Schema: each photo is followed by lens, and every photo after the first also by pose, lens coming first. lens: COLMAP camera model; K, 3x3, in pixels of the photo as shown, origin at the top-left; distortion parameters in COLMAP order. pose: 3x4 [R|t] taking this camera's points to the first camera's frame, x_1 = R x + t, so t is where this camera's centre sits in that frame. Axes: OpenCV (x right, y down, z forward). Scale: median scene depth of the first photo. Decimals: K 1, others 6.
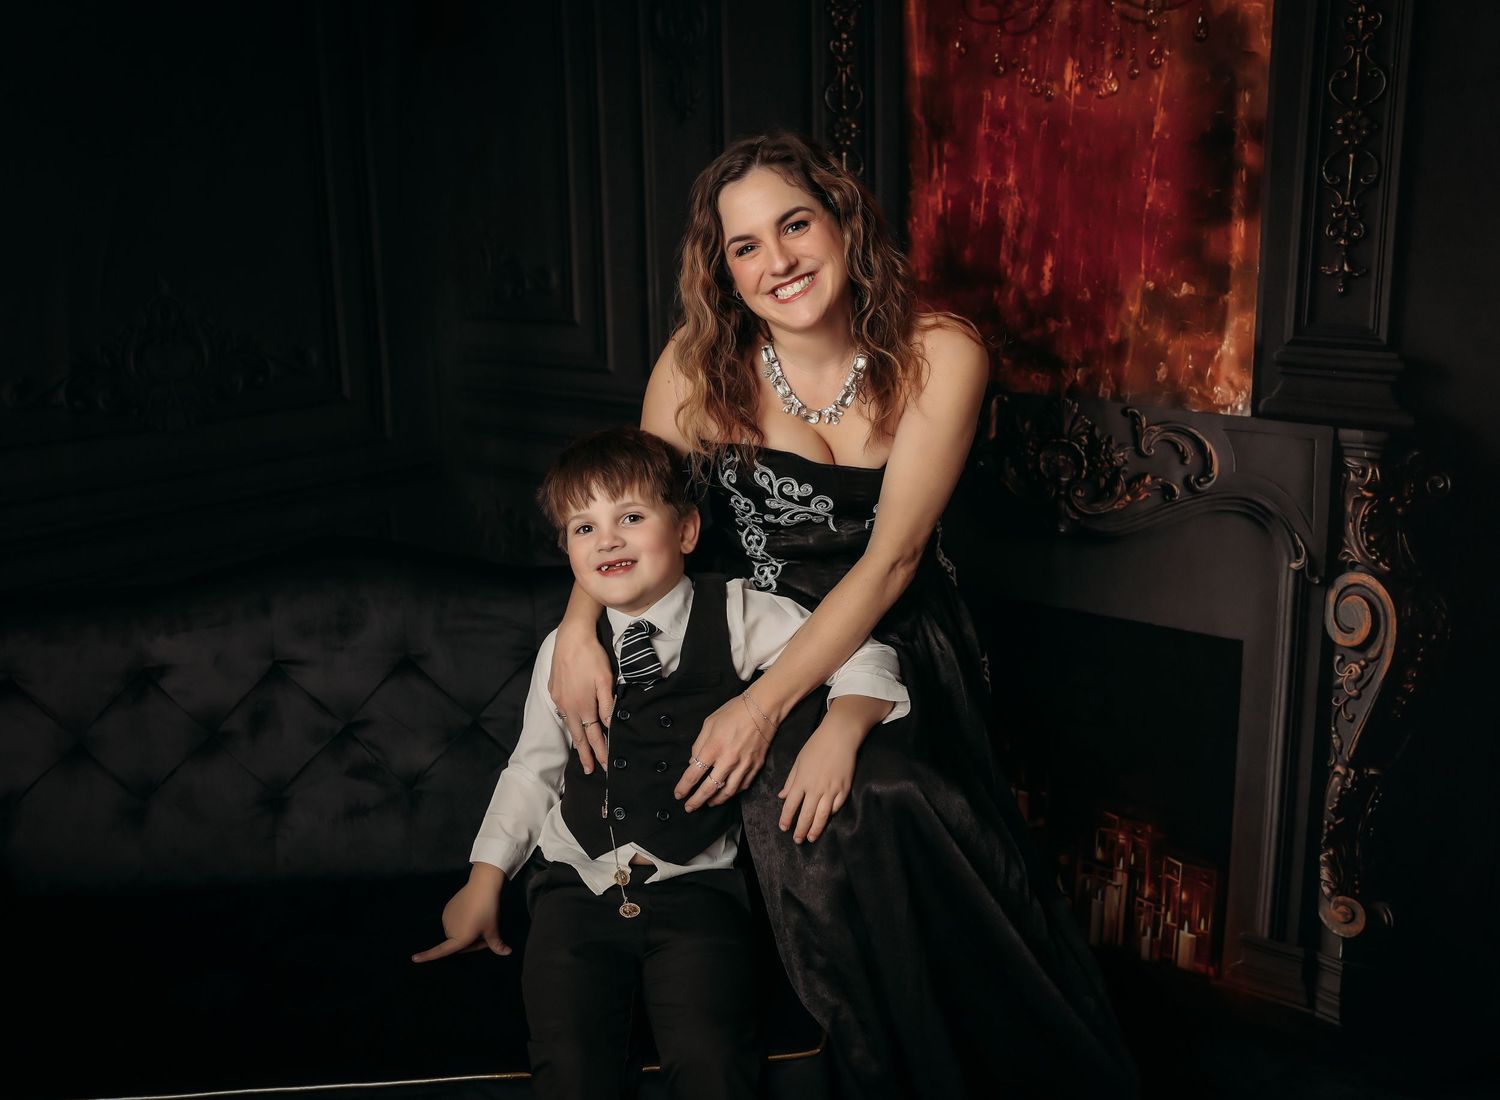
lens RADIAL K [[1749.8, 0, 784.7], [0, 1749.8, 549.6], [0, 0, 1]] dist [0.006168, 0.000000]
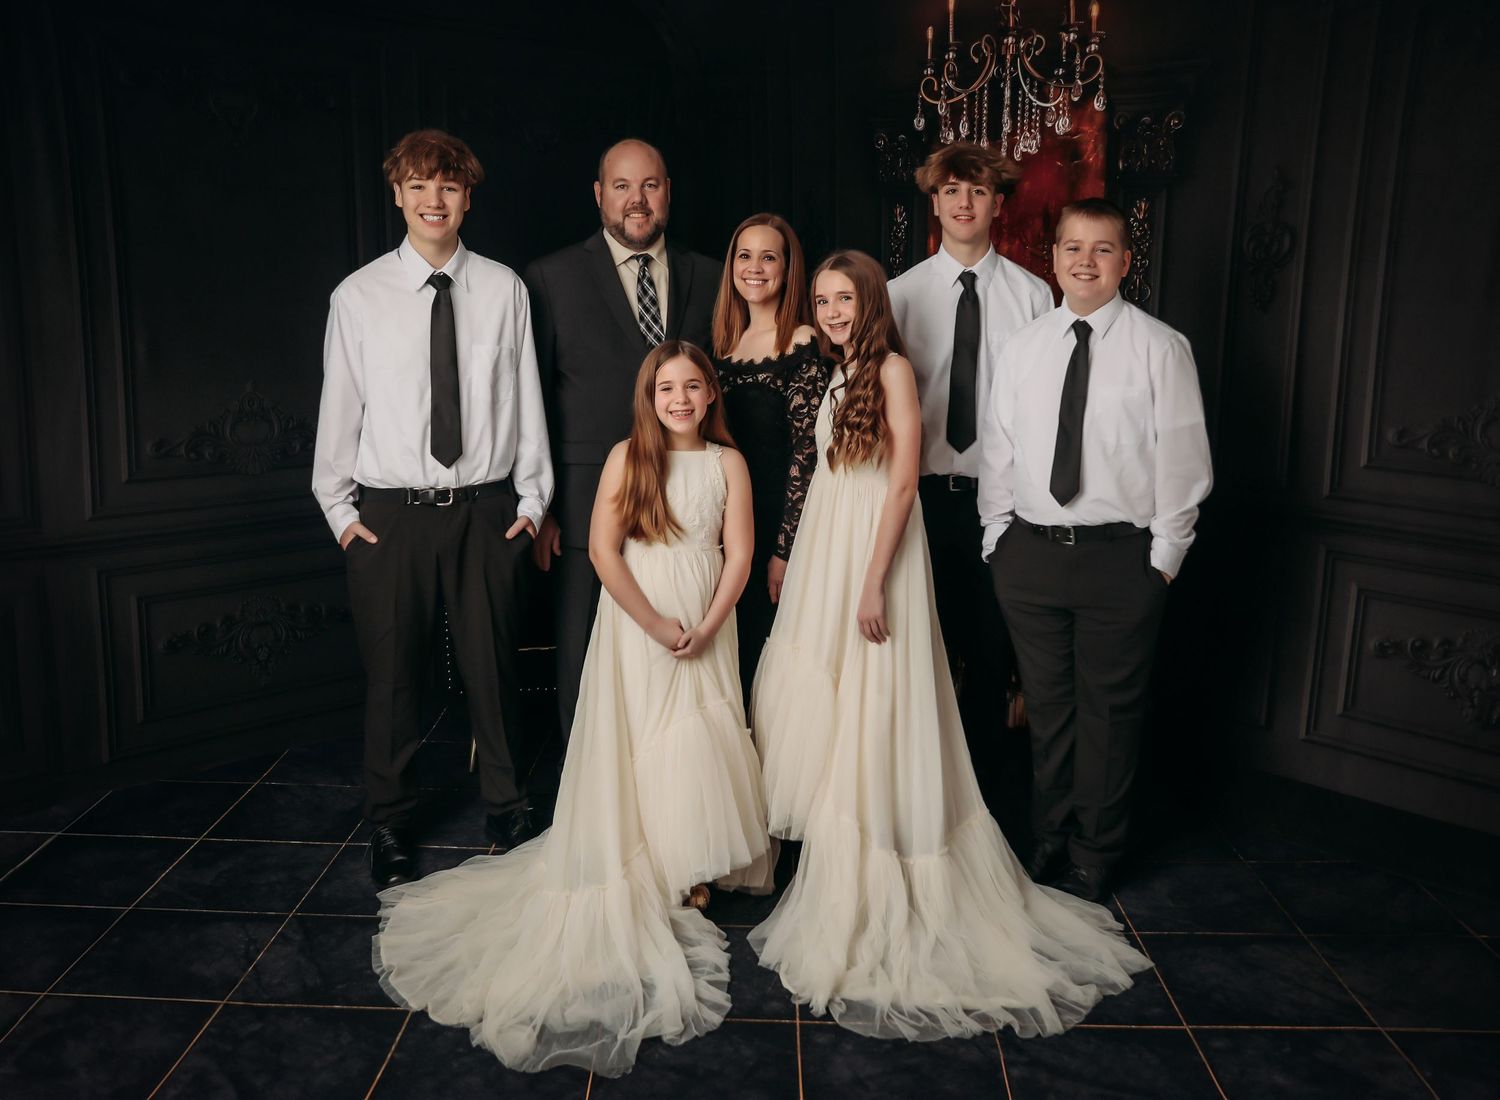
lens RADIAL K [[1358.6, 0, 752.4], [0, 1358.6, 486.1], [0, 0, 1]] dist [-0.062464, 0.009861]
pose [[0.994597, 0.038319, -0.096479, 0.031175], [-0.045500, 0.996267, -0.073359, 0.093134], [0.093308, 0.077353, 0.992628, -0.560357]]
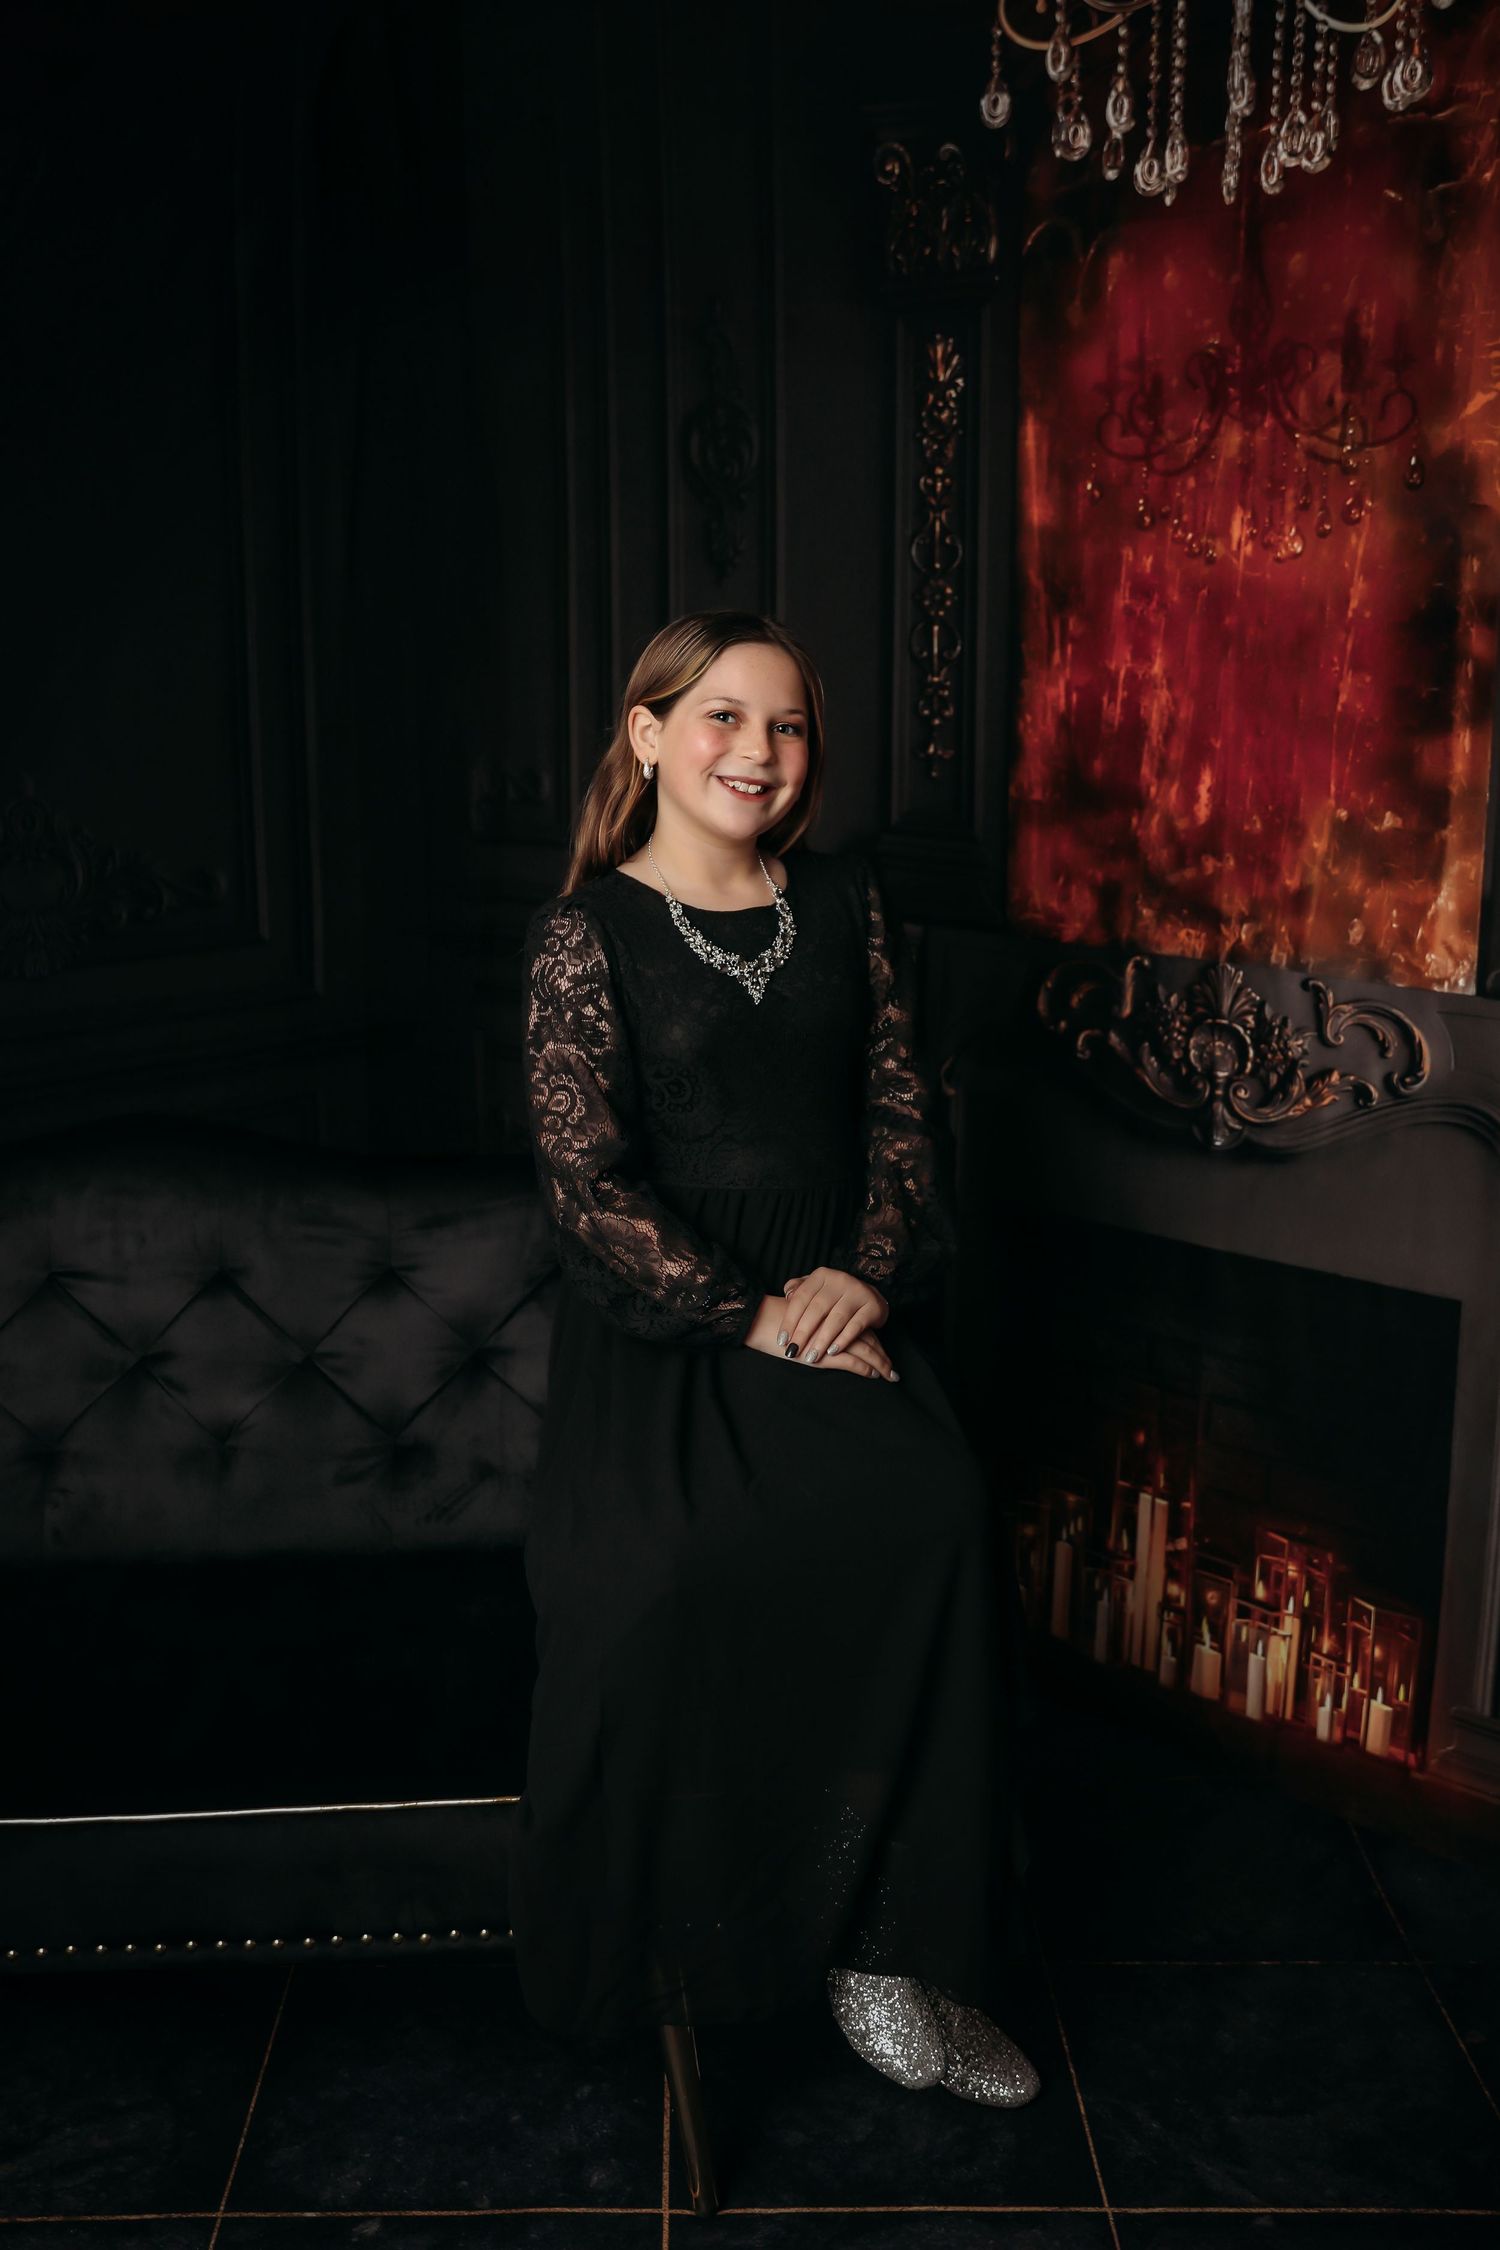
lens RADIAL K [[2454.9, 0, 755.2], [0, 2454.9, 1058.0], [0, 0, 1]] dist [0.000347, 0.000000]
pose [[0.998284, 0.026618, -0.052151, 0.018798], [-0.028743, 0.998769, -0.040426, 0.000365], [0.051011, 0.041856, 0.997821, -0.039148]]
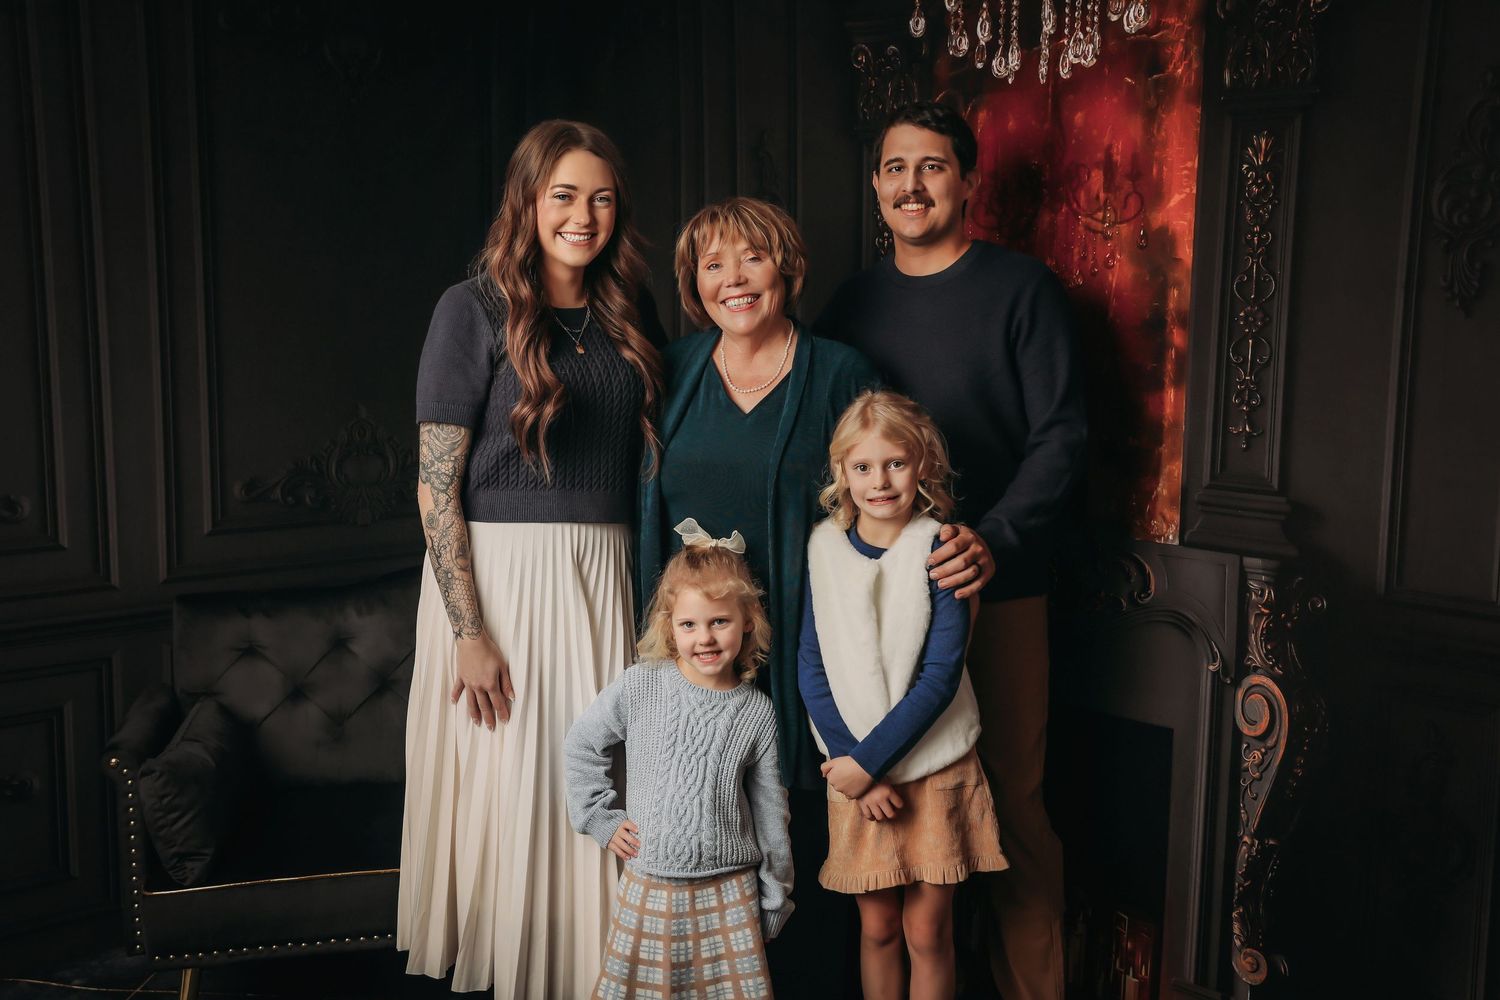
lens RADIAL K [[1739.7, 0, 739.5], [0, 1739.7, 498.3], [0, 0, 1]] dist [0.036910, 0.000000]
pose [[0.987348, 0.040080, -0.153419, 0.143445], [-0.056243, 0.993141, -0.102504, 0.034214], [0.148259, 0.109836, 0.982830, -0.255520]]
